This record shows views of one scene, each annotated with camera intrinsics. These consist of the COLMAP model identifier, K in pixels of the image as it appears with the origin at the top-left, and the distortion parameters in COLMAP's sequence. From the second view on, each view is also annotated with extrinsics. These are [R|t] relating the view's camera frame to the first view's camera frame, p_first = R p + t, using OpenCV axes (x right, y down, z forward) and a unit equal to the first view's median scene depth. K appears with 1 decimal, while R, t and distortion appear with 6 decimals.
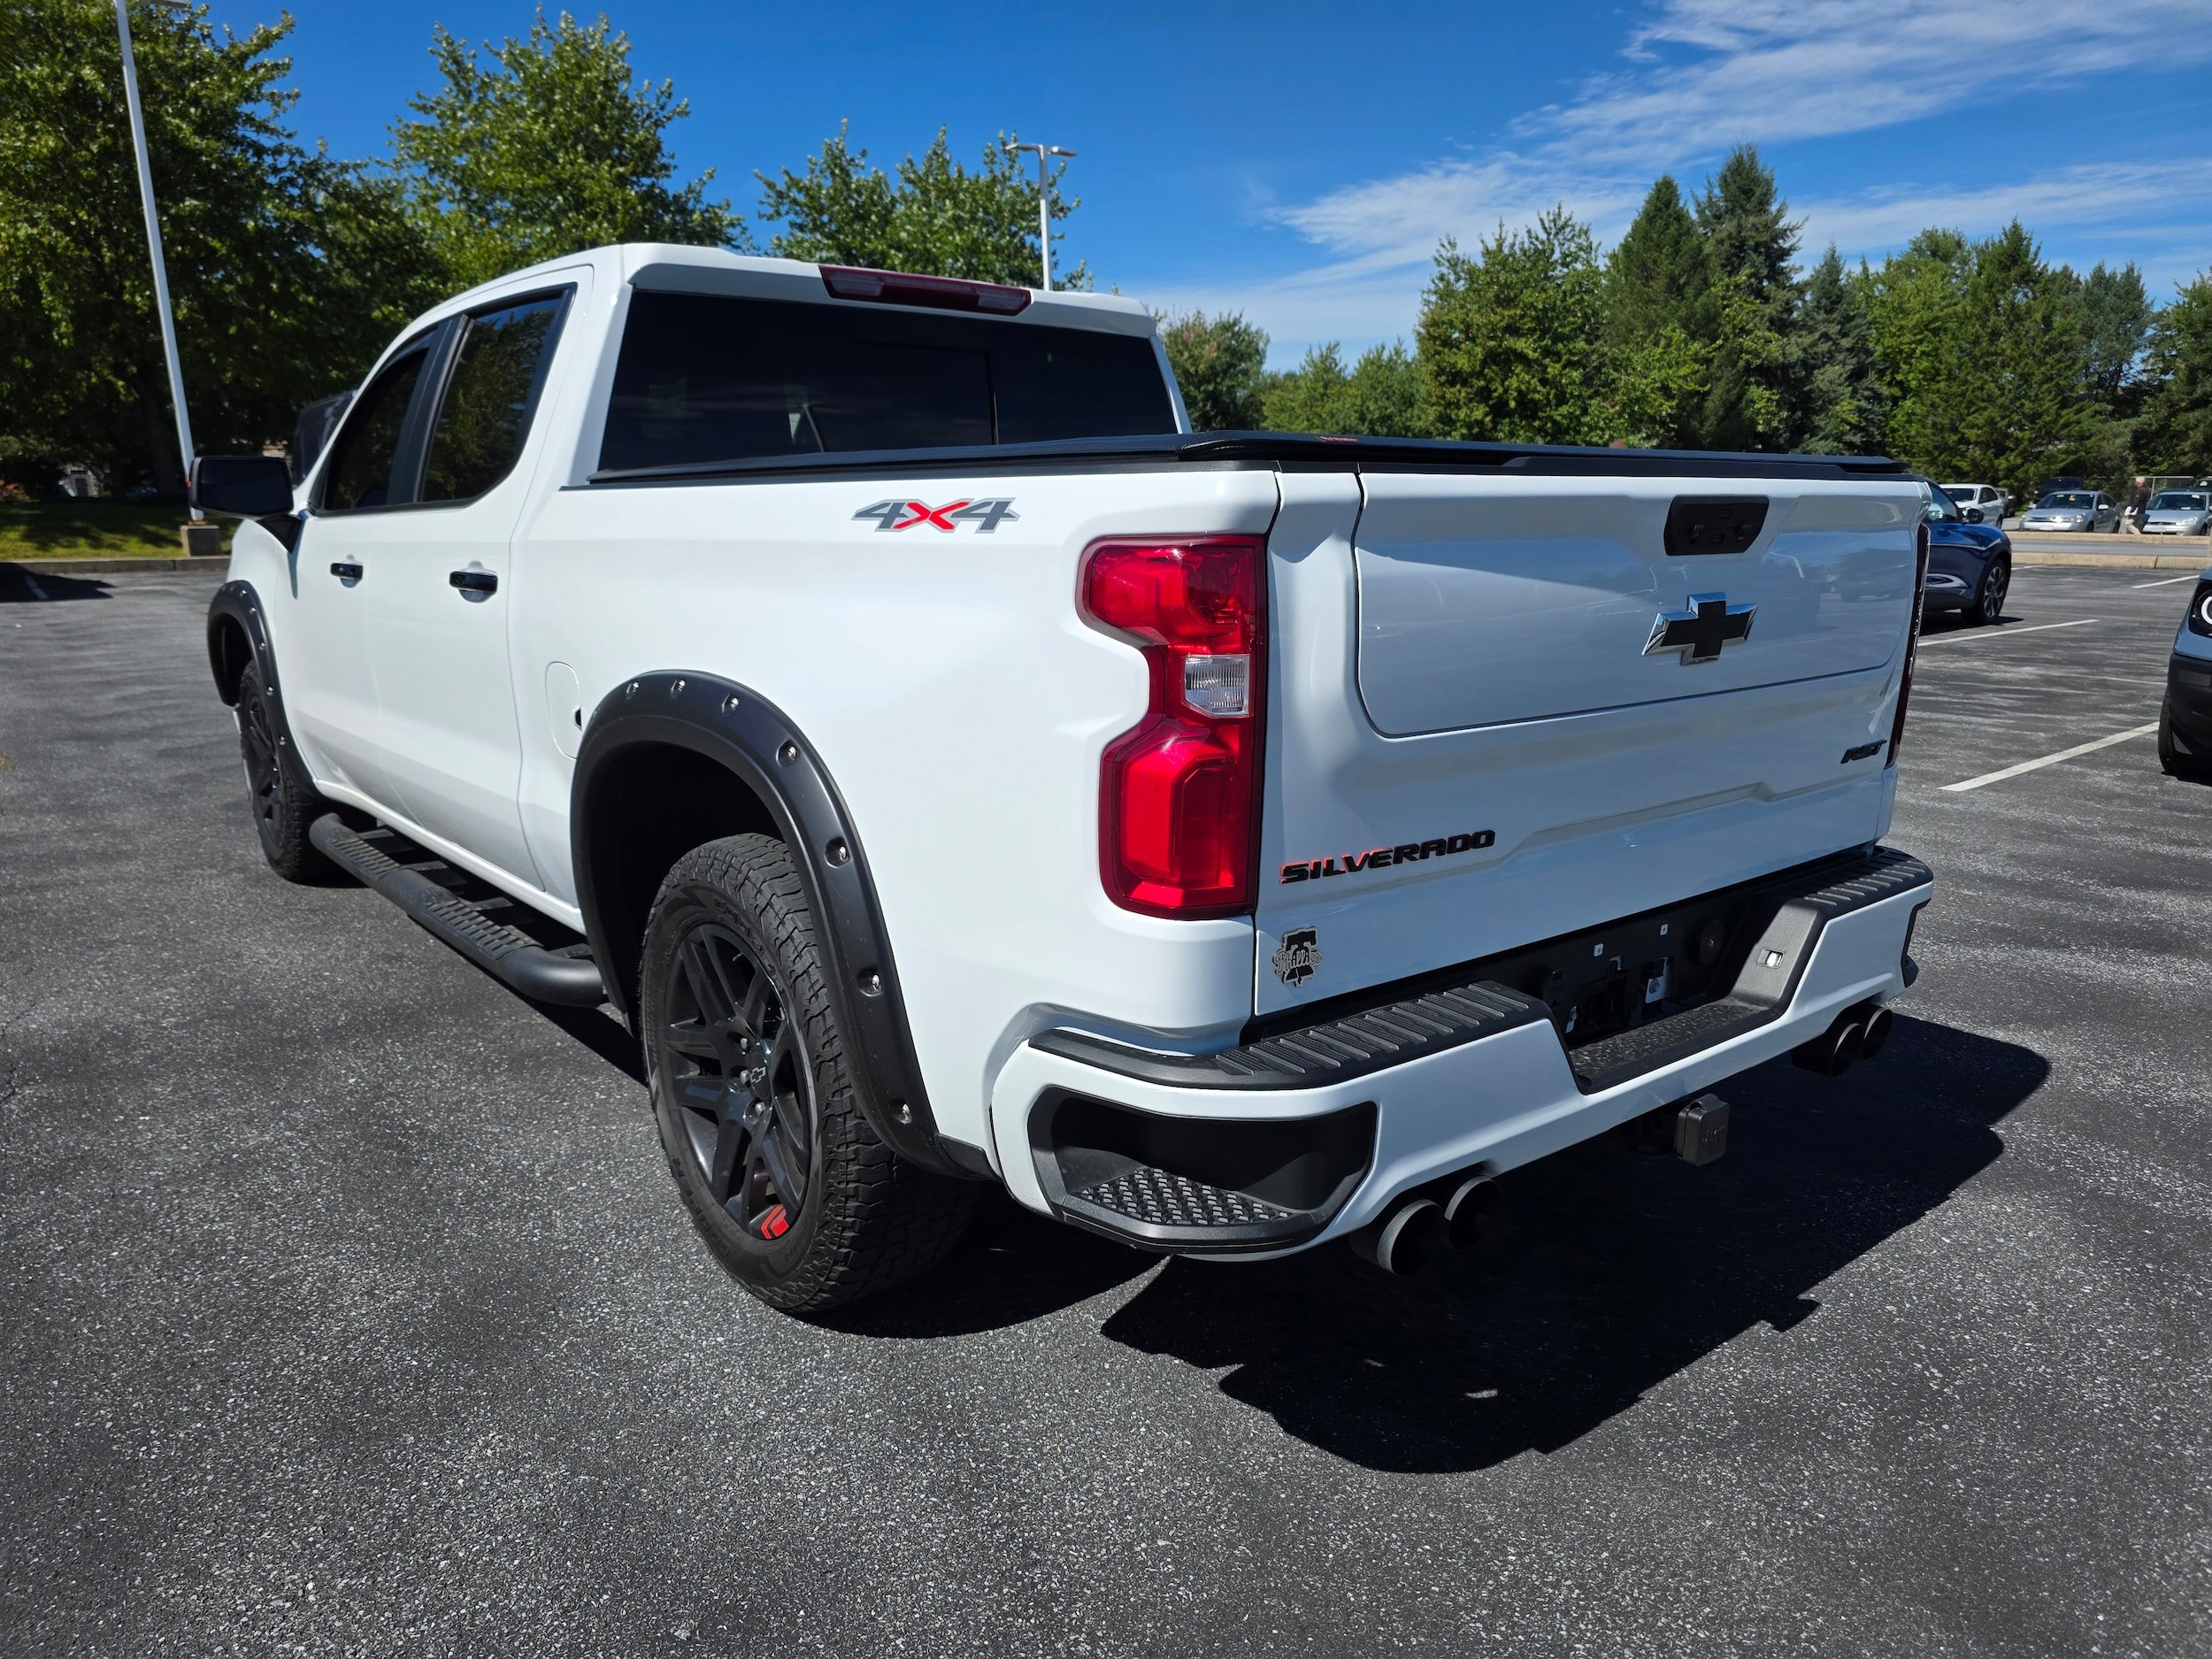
lens RADIAL K [[1504.6, 0, 1085.1], [0, 1504.6, 835.9], [0, 0, 1]] dist [0.055337, -0.051148]
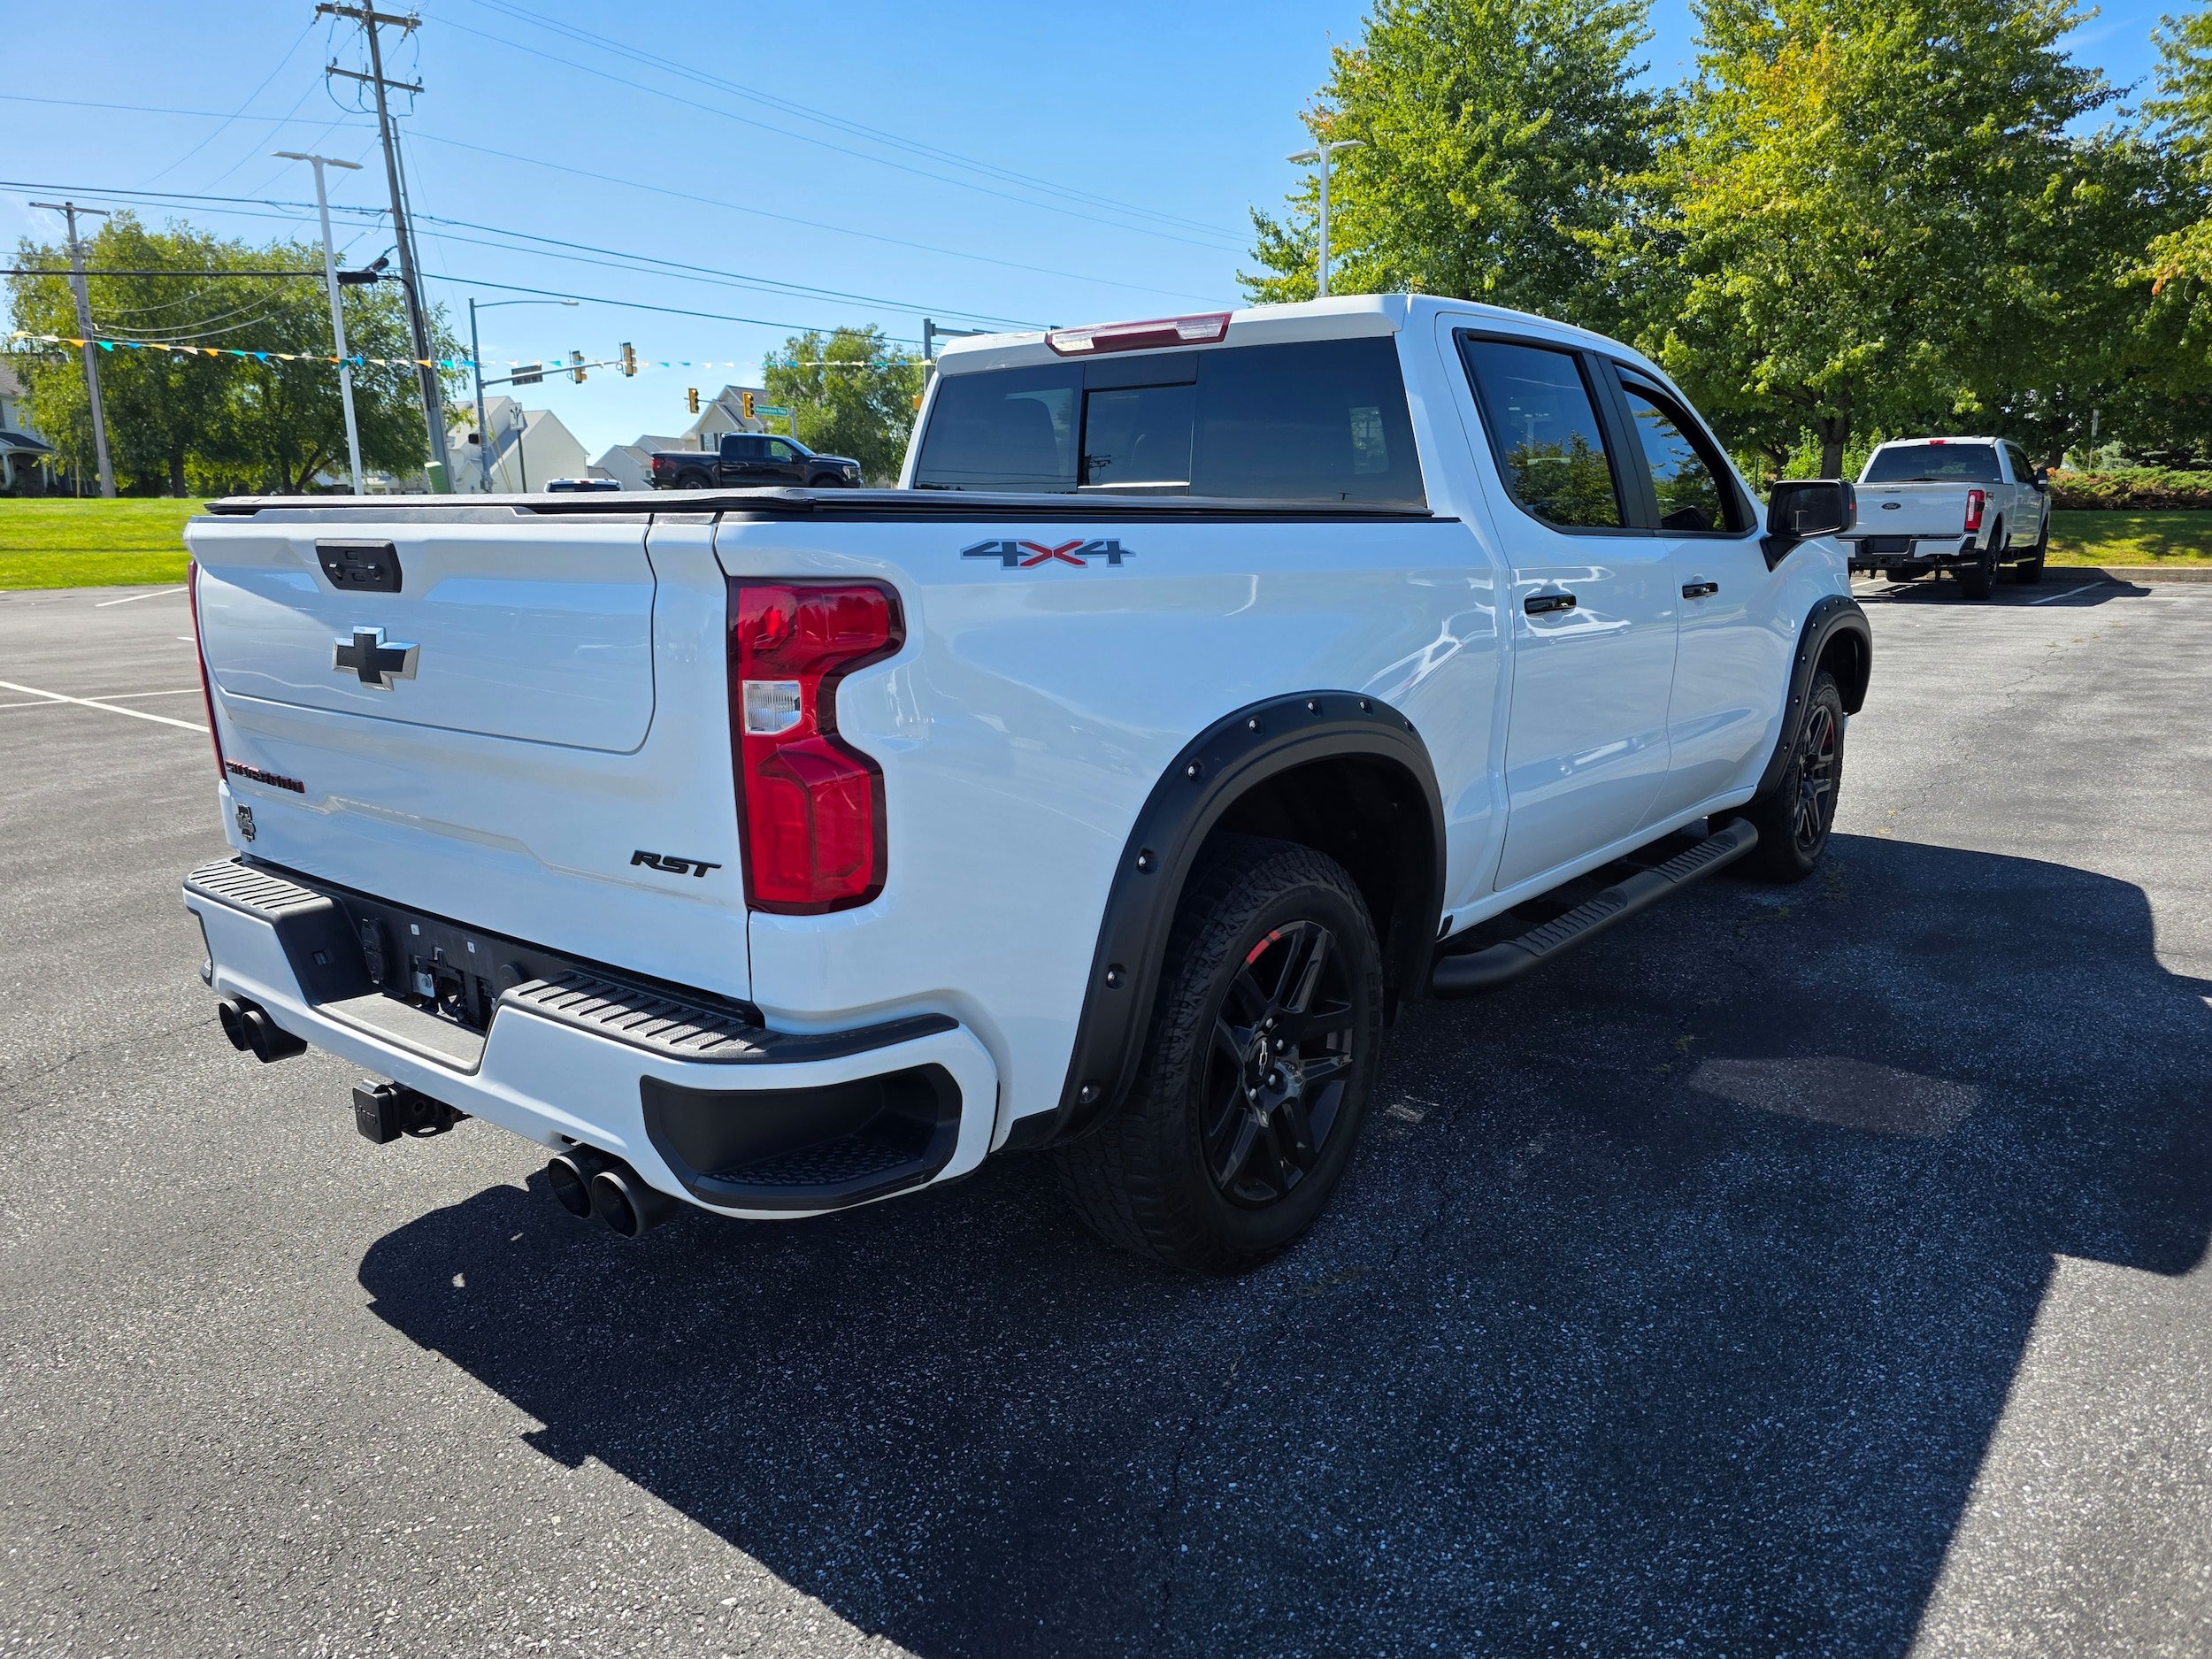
lens RADIAL K [[1504.6, 0, 1091.5], [0, 1504.6, 843.5], [0, 0, 1]] dist [0.055337, -0.051148]
pose [[0.207462, 0.204272, -0.956678, 1.466484], [-0.204249, 0.965446, 0.161851, -0.266748], [0.956683, 0.161823, 0.242016, 1.145861]]
